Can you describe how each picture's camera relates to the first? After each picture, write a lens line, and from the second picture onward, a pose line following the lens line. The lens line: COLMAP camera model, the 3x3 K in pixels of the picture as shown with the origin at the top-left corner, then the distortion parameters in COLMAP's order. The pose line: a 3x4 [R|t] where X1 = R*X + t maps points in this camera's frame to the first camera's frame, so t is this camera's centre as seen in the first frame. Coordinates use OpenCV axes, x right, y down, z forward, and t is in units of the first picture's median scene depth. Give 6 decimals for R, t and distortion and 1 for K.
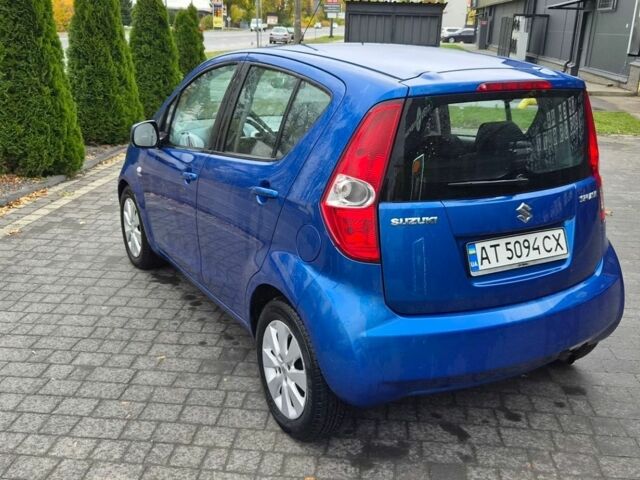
lens RADIAL K [[708.4, 0, 268.2], [0, 708.4, 248.0], [0, 0, 1]] dist [0.096236, -0.010674]
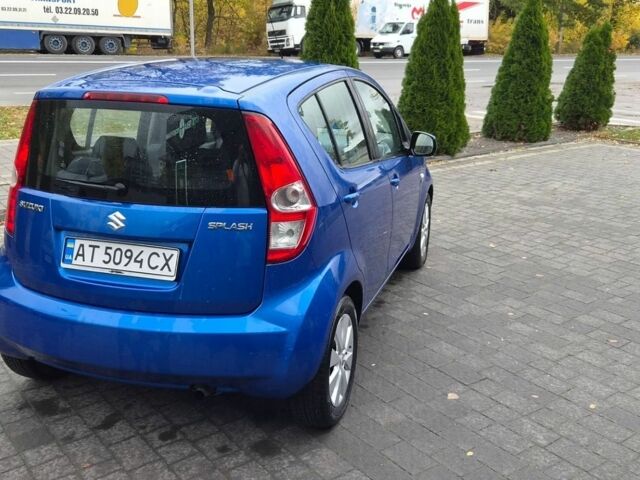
lens RADIAL K [[669.5, 0, 307.2], [0, 669.5, 239.0], [0, 0, 1]] dist [0.112133, -0.130480]
pose [[0.686796, 0.198670, -0.699172, 1.072319], [-0.217897, 0.973955, 0.062709, -0.125989], [0.693421, 0.109279, 0.712198, 0.452411]]
